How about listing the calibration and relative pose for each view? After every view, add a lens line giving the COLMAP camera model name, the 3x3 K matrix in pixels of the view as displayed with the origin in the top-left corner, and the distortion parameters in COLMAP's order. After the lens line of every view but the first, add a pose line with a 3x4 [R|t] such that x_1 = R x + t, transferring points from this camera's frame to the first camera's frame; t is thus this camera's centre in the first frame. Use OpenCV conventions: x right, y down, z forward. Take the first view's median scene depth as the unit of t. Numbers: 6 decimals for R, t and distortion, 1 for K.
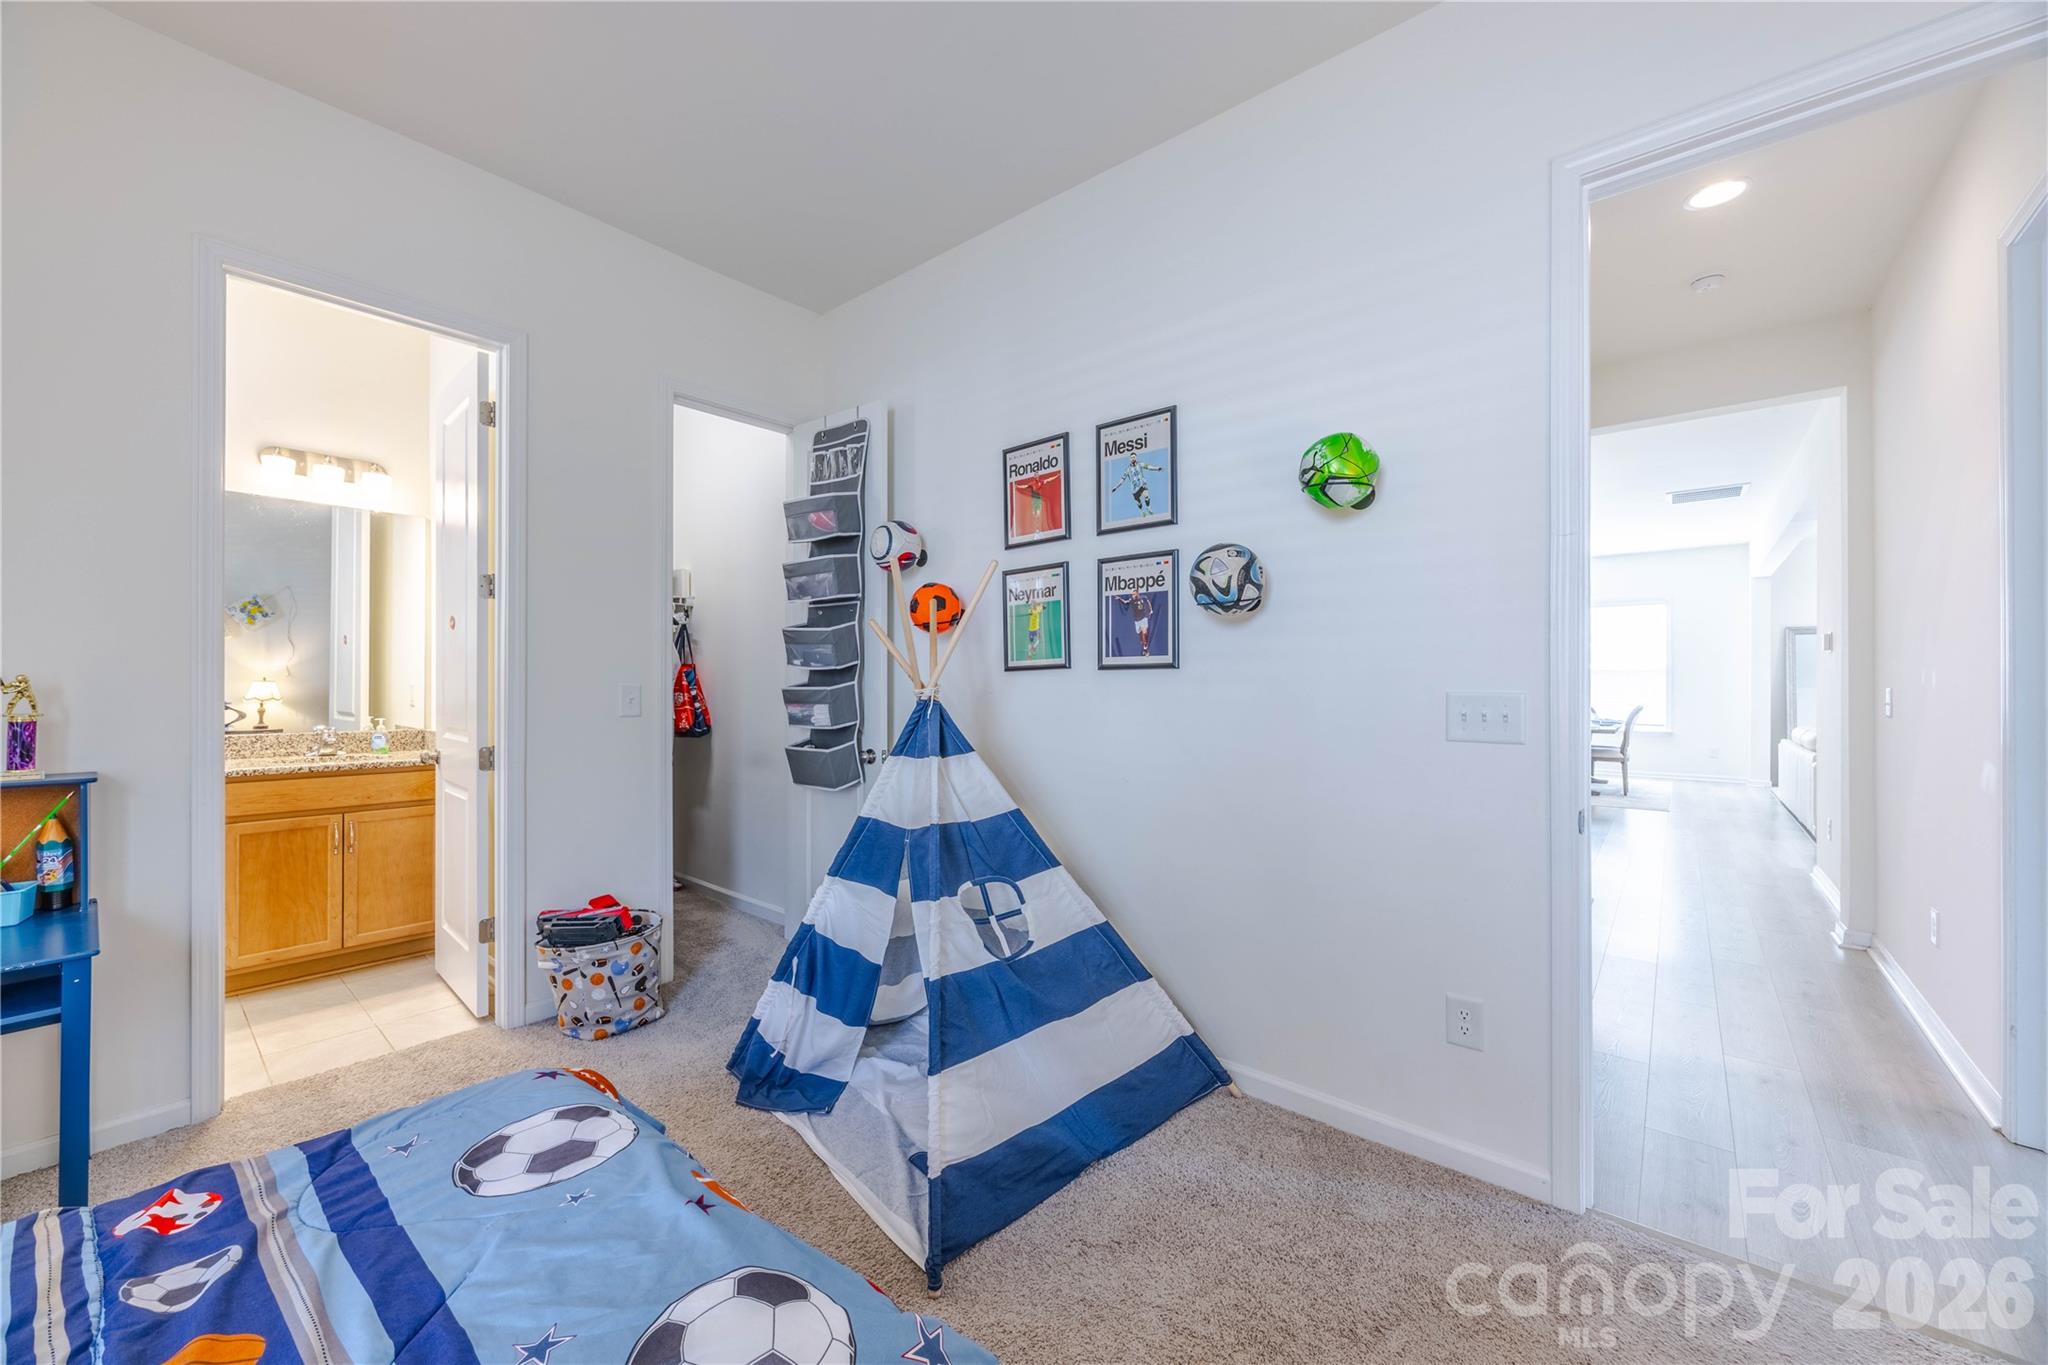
lens RADIAL K [[771.5, 0, 1024.1], [0, 771.5, 675.5], [0, 0, 1]] dist [-0.001801, 0.000000]
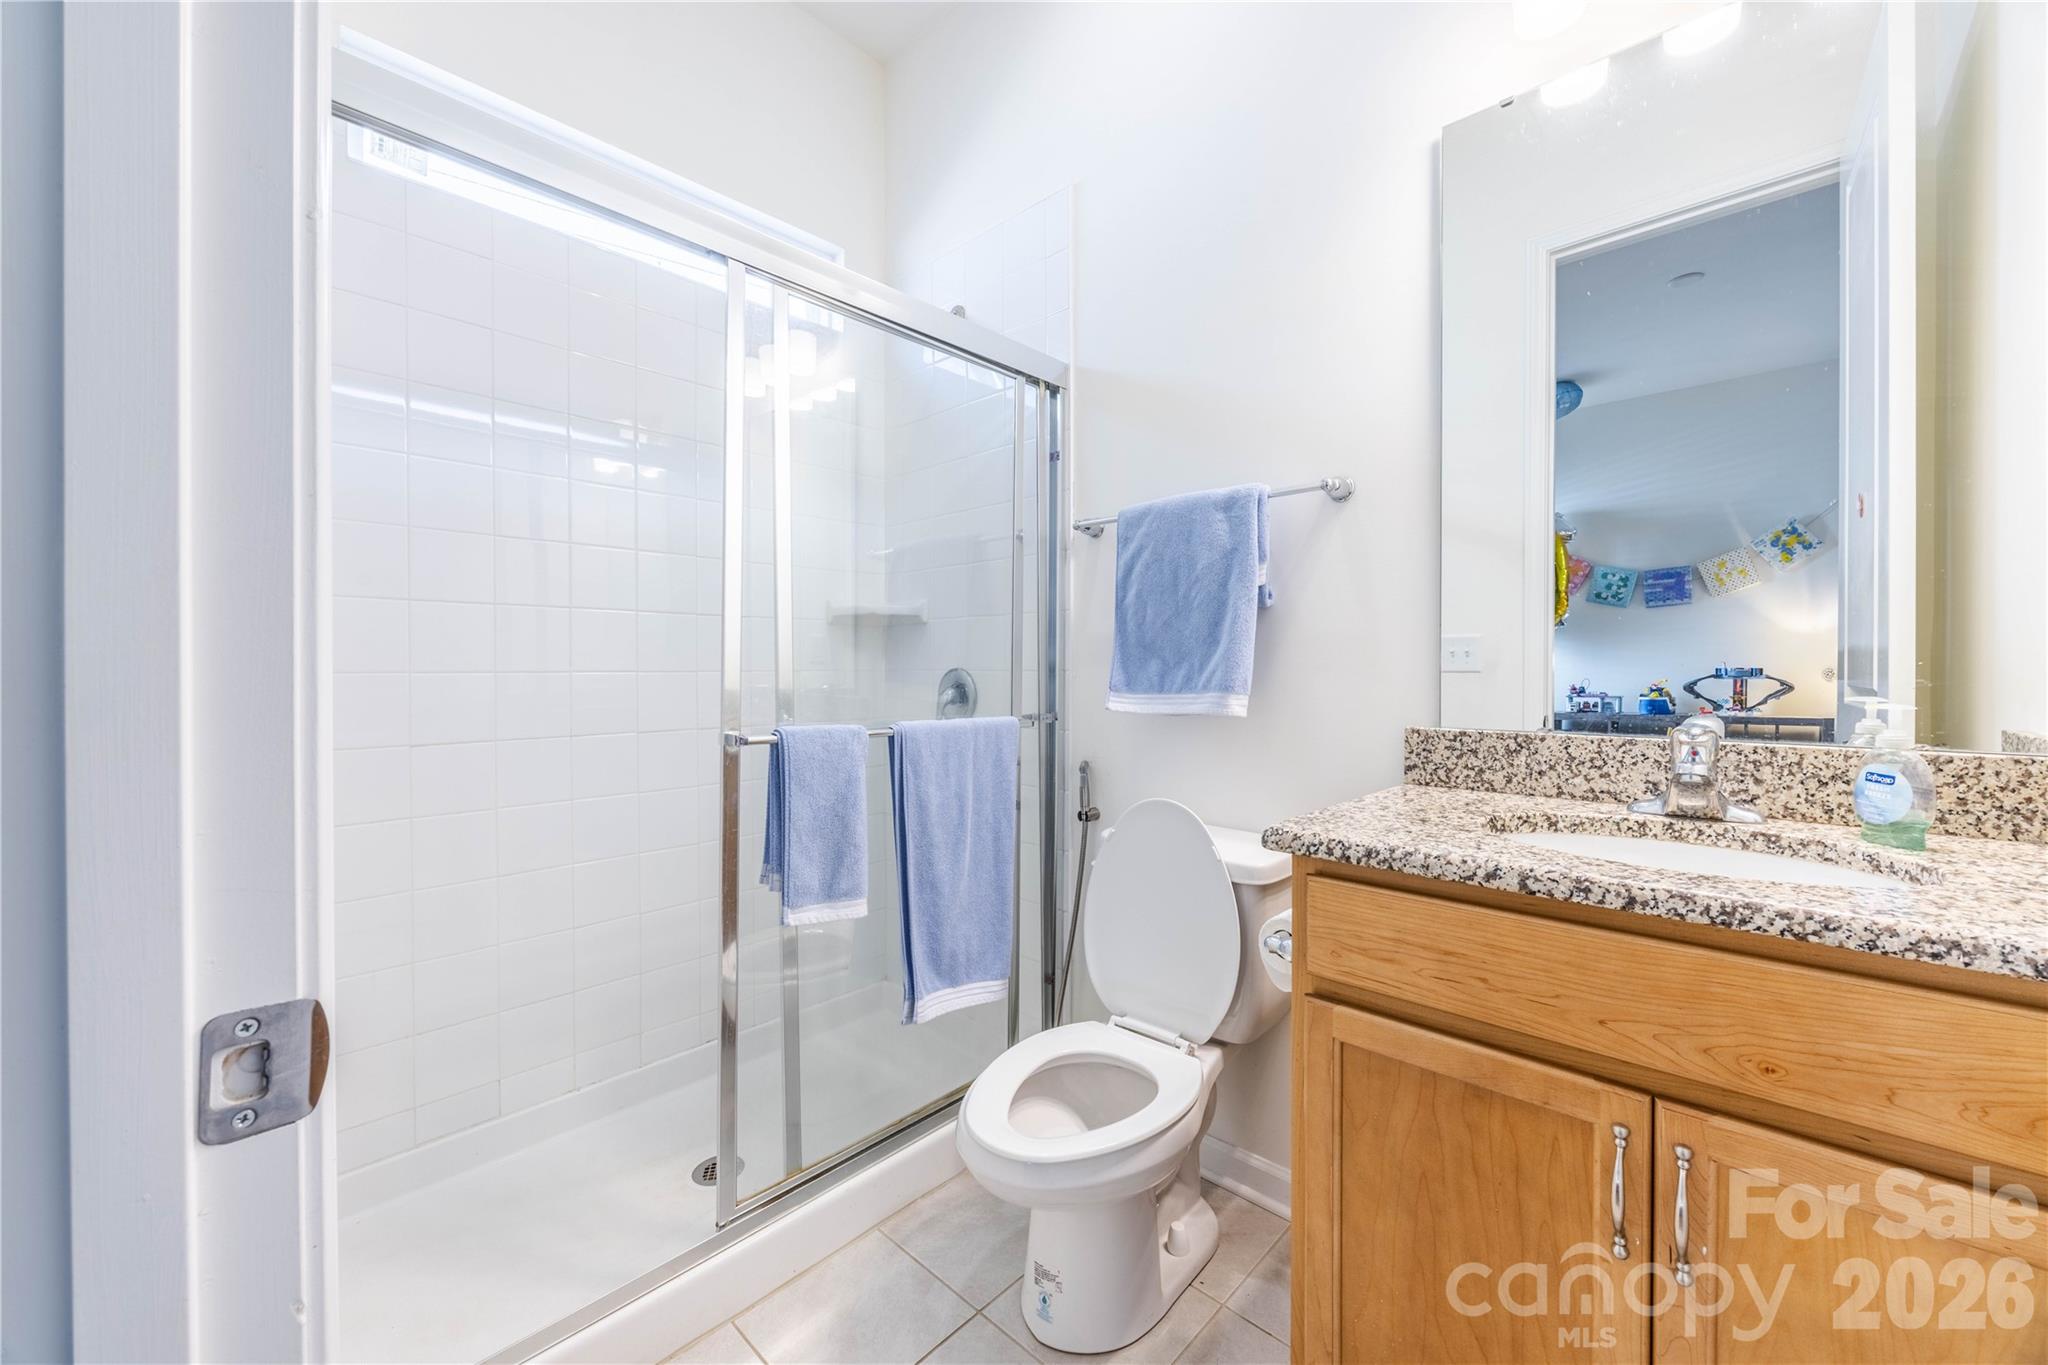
lens RADIAL K [[771.5, 0, 1024.1], [0, 771.5, 675.5], [0, 0, 1]] dist [-0.001801, 0.000000]
pose [[-0.056629, 0.008391, -0.998360, -0.513291], [0.016260, 0.999840, 0.007481, 0.035299], [0.998263, -0.015810, -0.056756, 0.662817]]
